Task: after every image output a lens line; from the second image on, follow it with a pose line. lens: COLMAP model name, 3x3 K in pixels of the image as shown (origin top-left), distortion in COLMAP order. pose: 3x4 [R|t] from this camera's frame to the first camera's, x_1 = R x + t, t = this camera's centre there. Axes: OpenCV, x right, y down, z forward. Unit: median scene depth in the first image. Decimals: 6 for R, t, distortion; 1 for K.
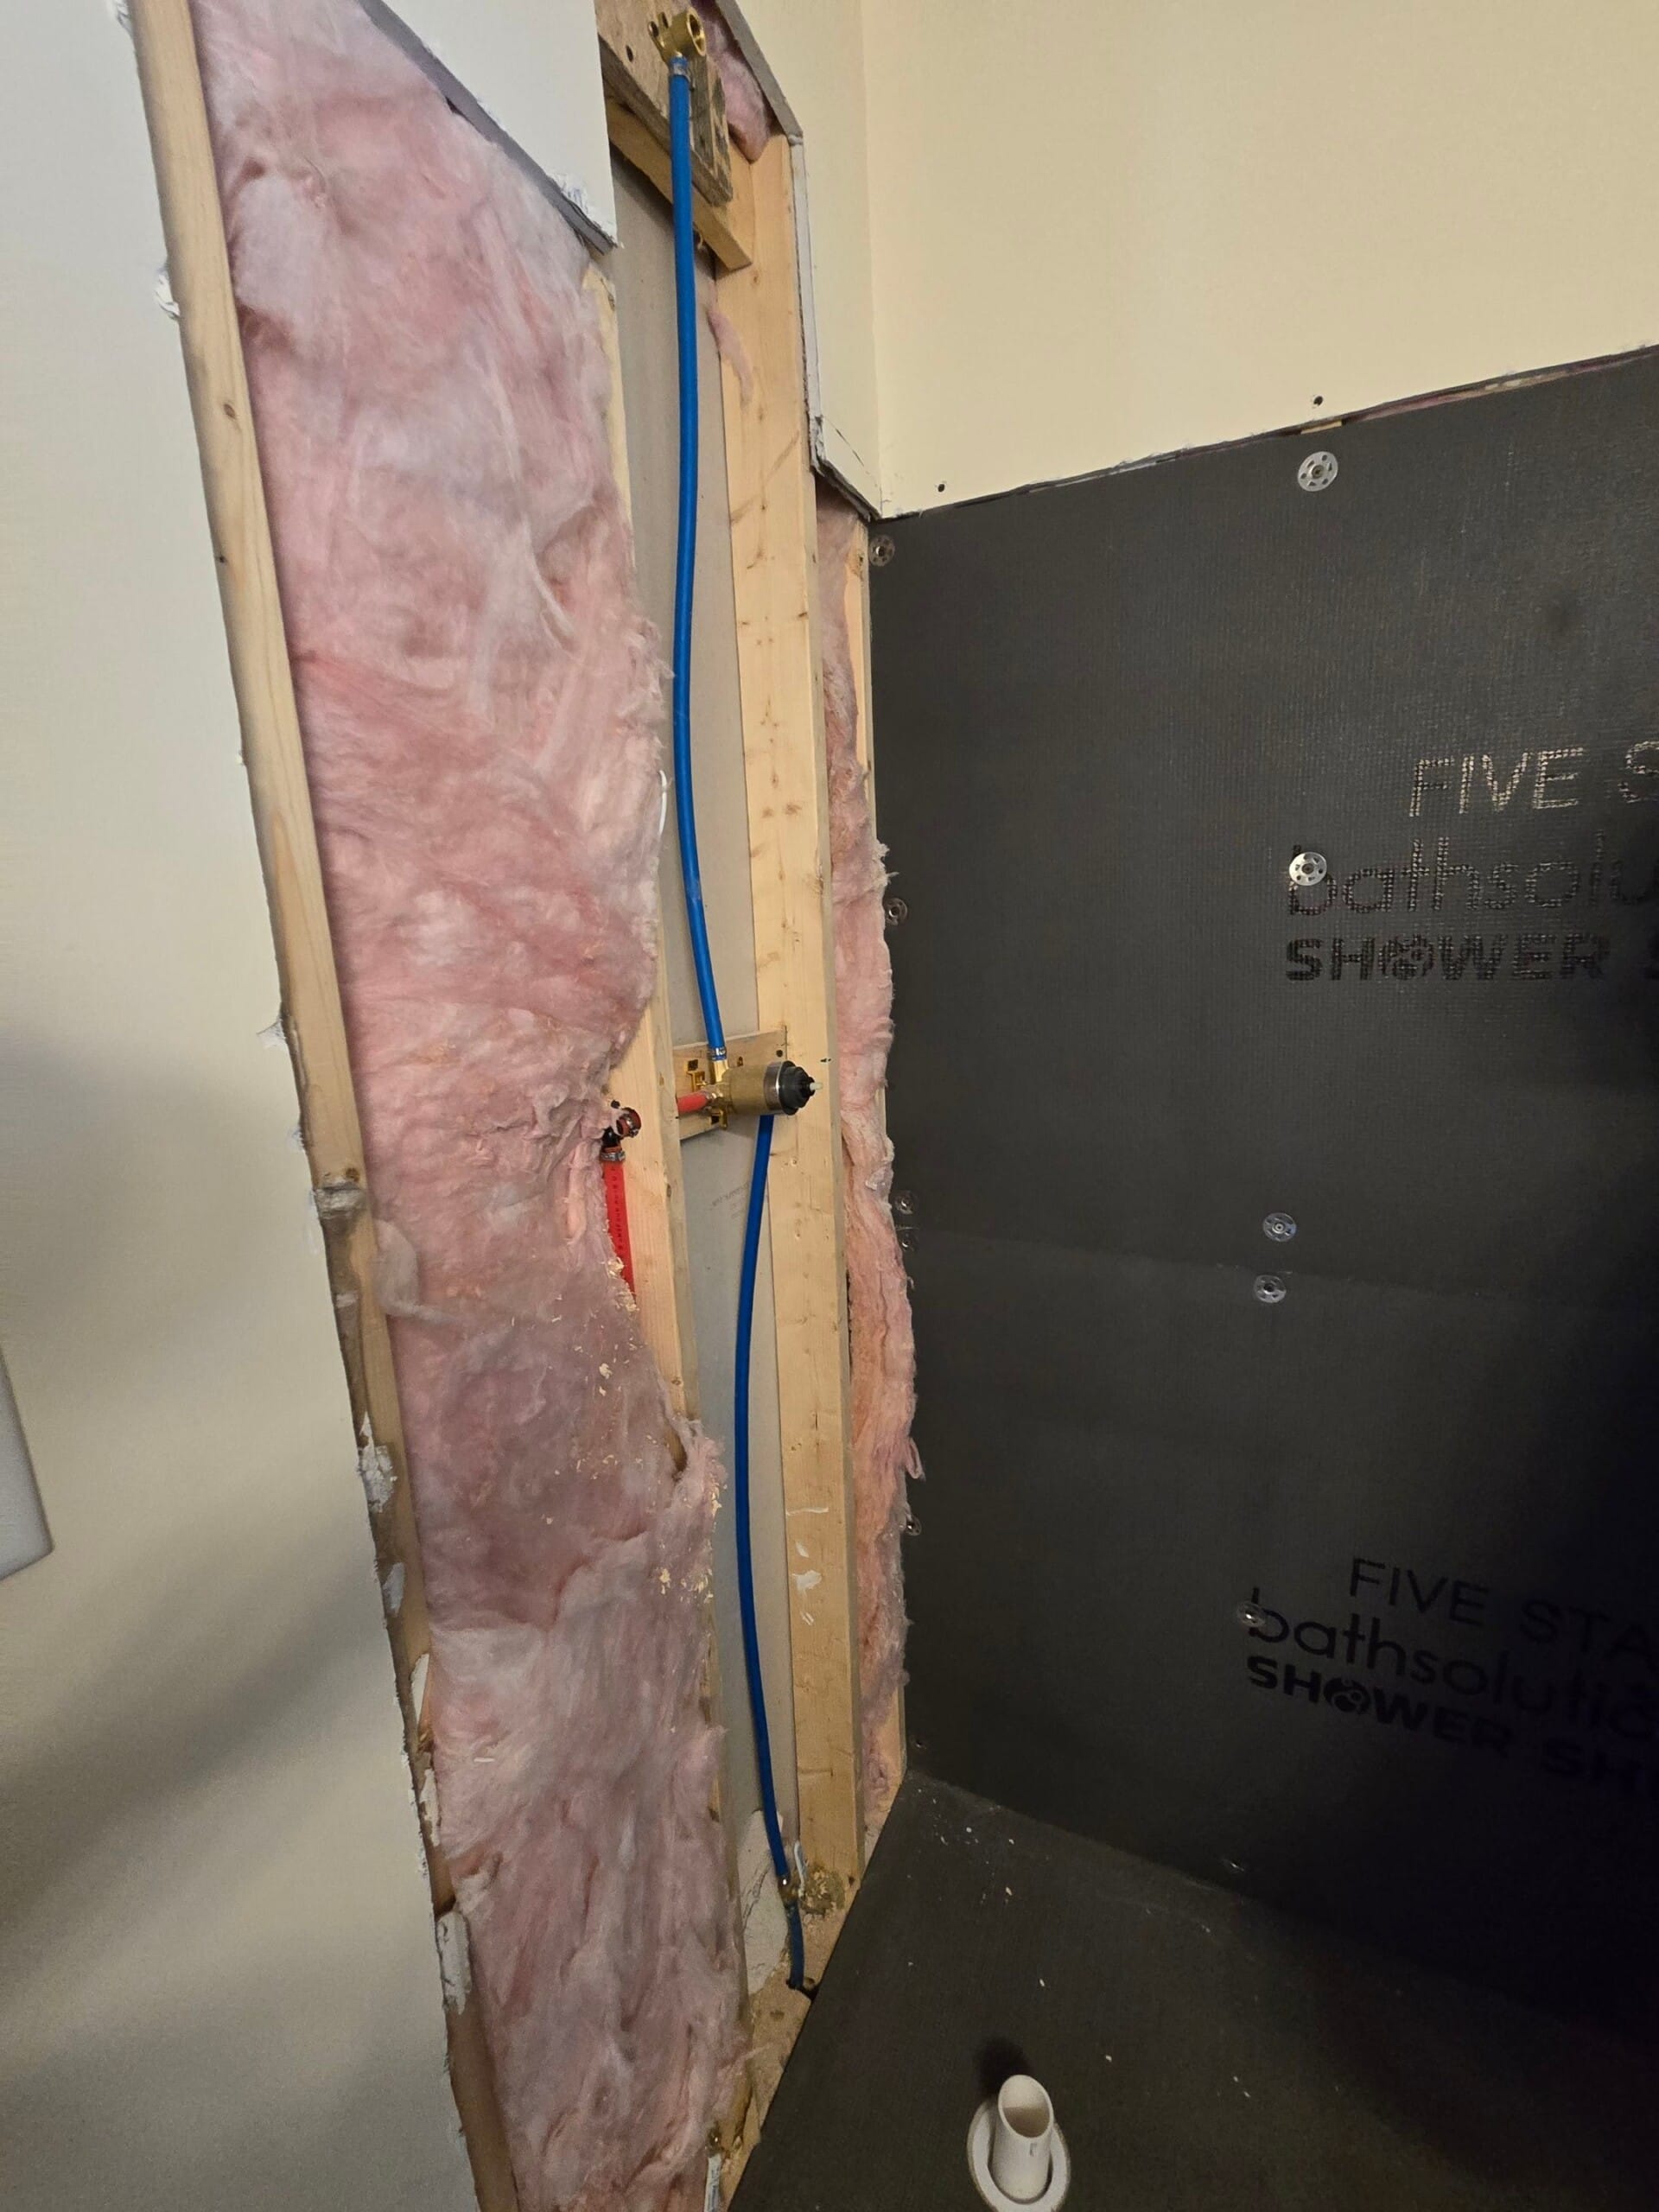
lens RADIAL K [[900.6, 0, 829.4], [0, 900.6, 1108.9], [0, 0, 1]] dist [-0.004086, 0.000971]
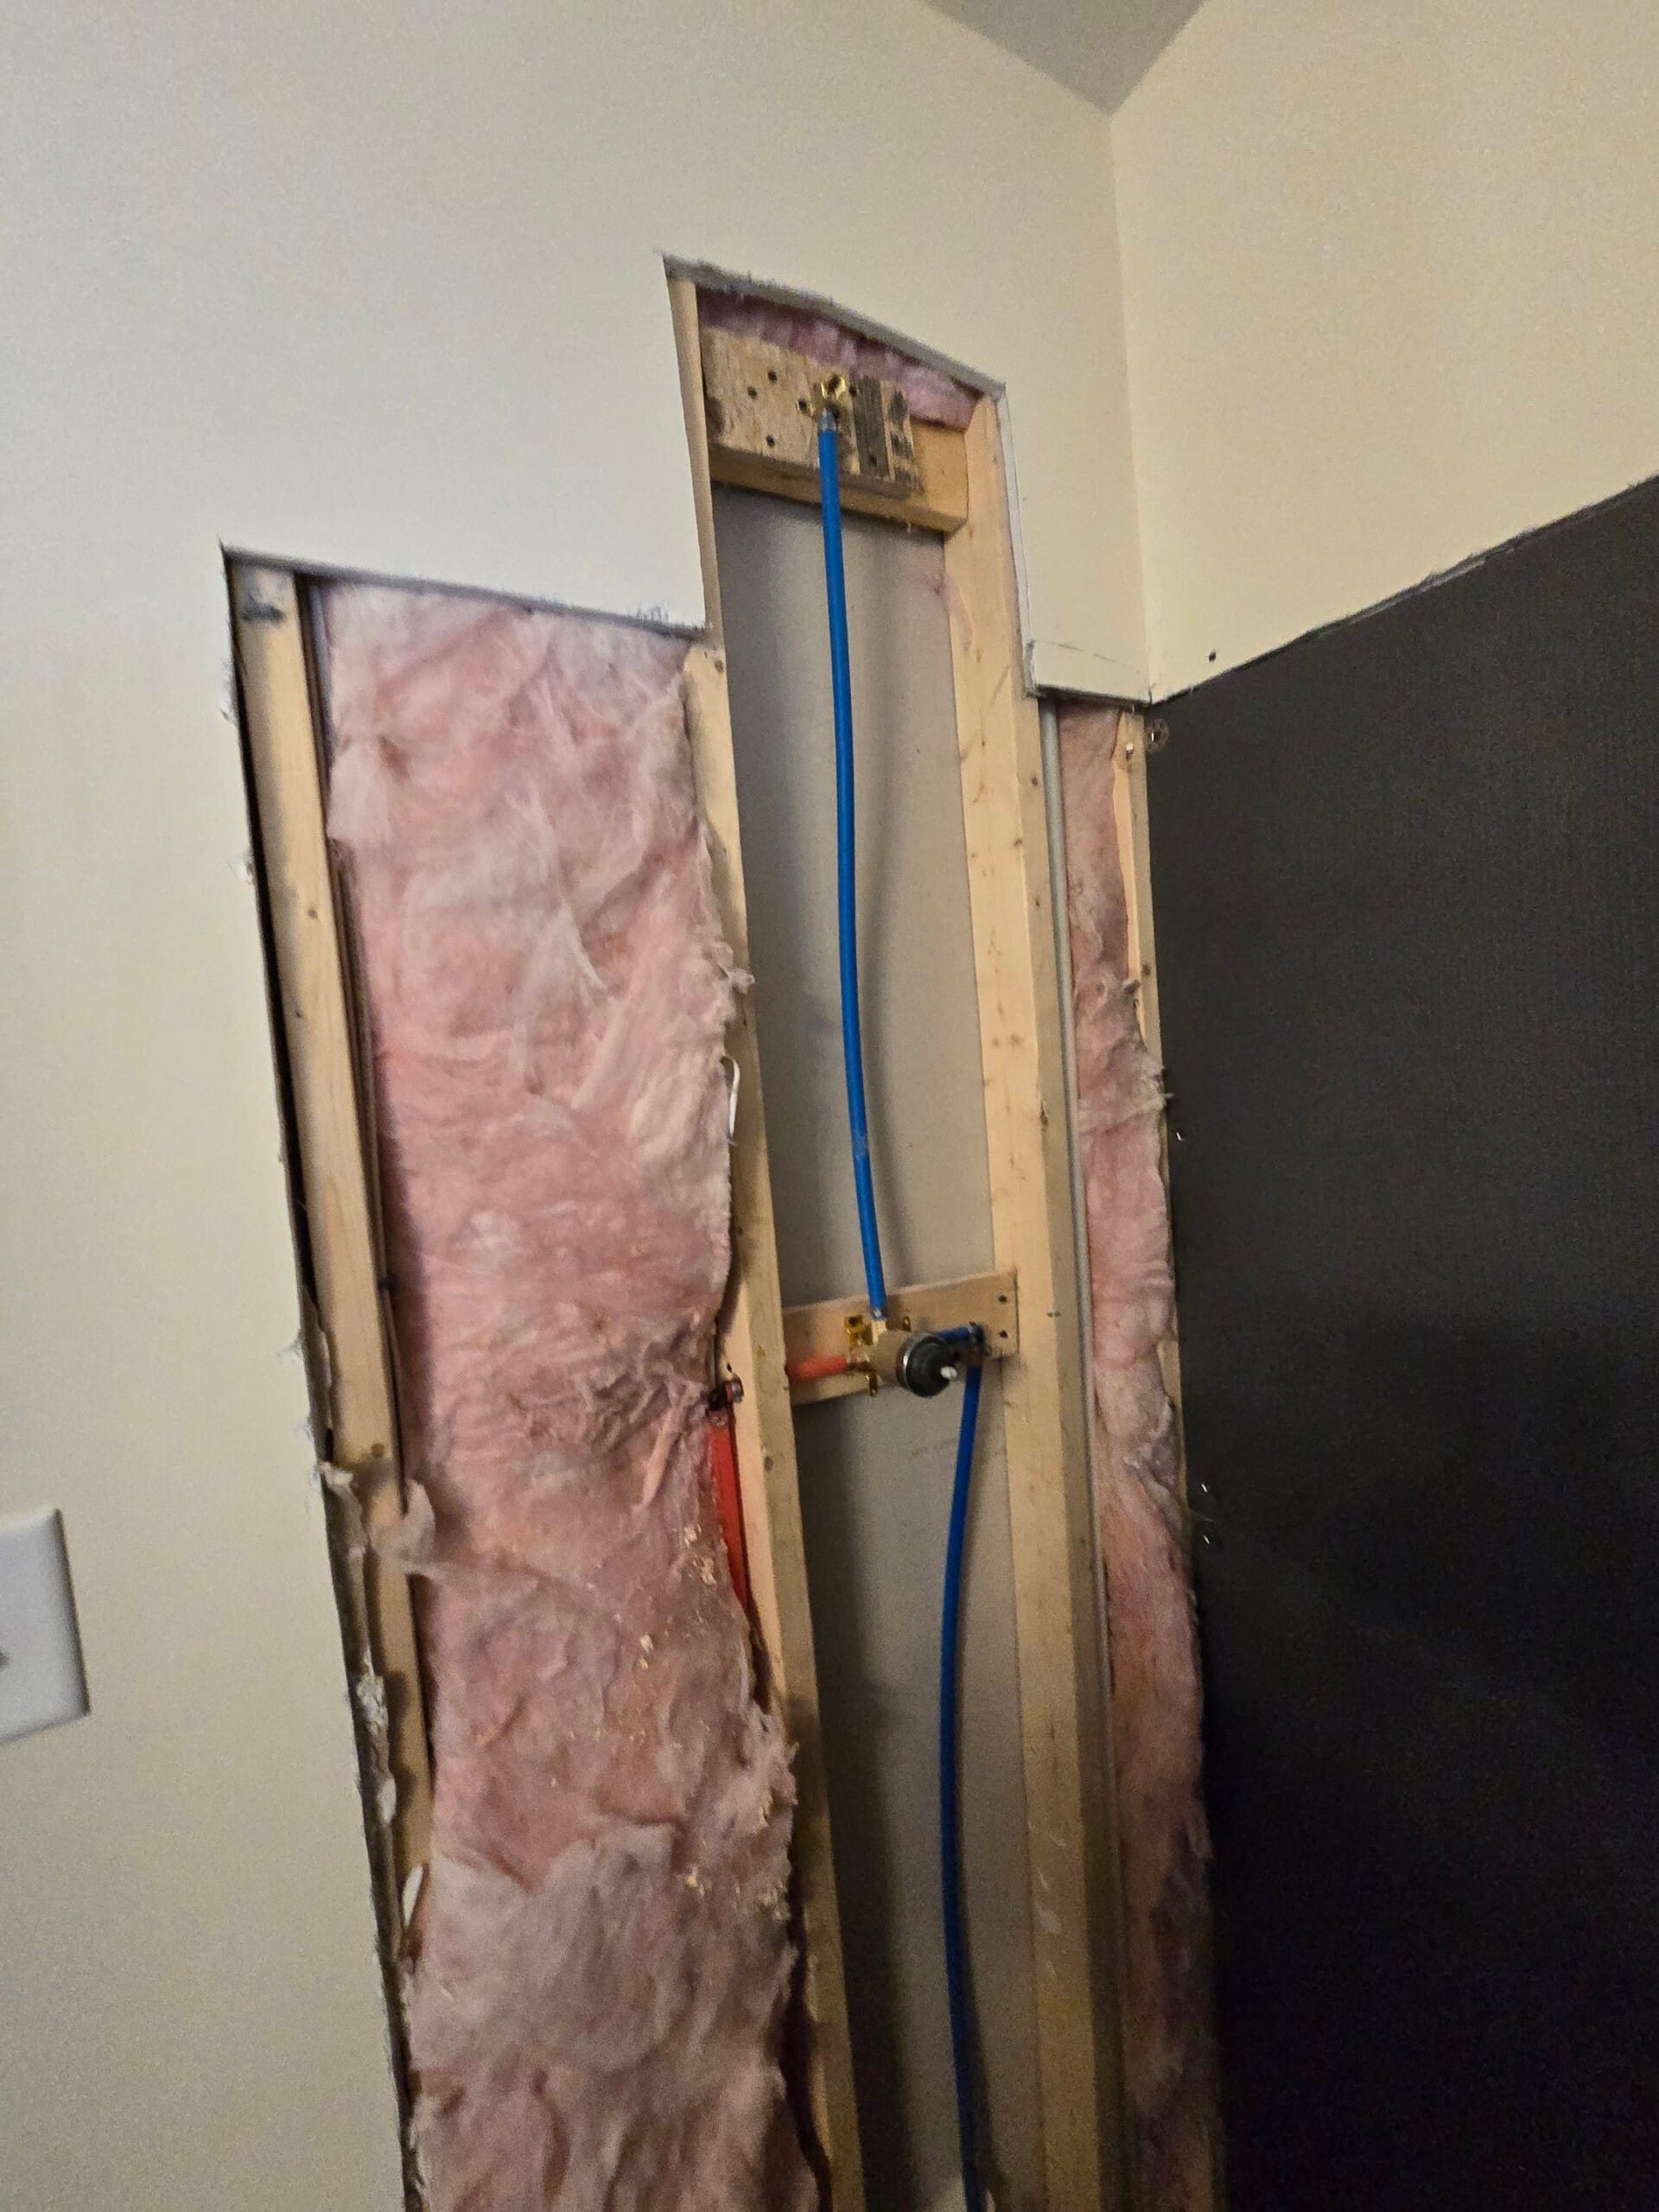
lens RADIAL K [[900.6, 0, 829.3], [0, 900.6, 1104.3], [0, 0, 1]] dist [-0.004086, 0.000971]
pose [[0.798226, 0.022000, -0.601957, 0.582053], [-0.083137, 0.993793, -0.073923, -0.294431], [0.596594, 0.109052, 0.795100, 0.257670]]
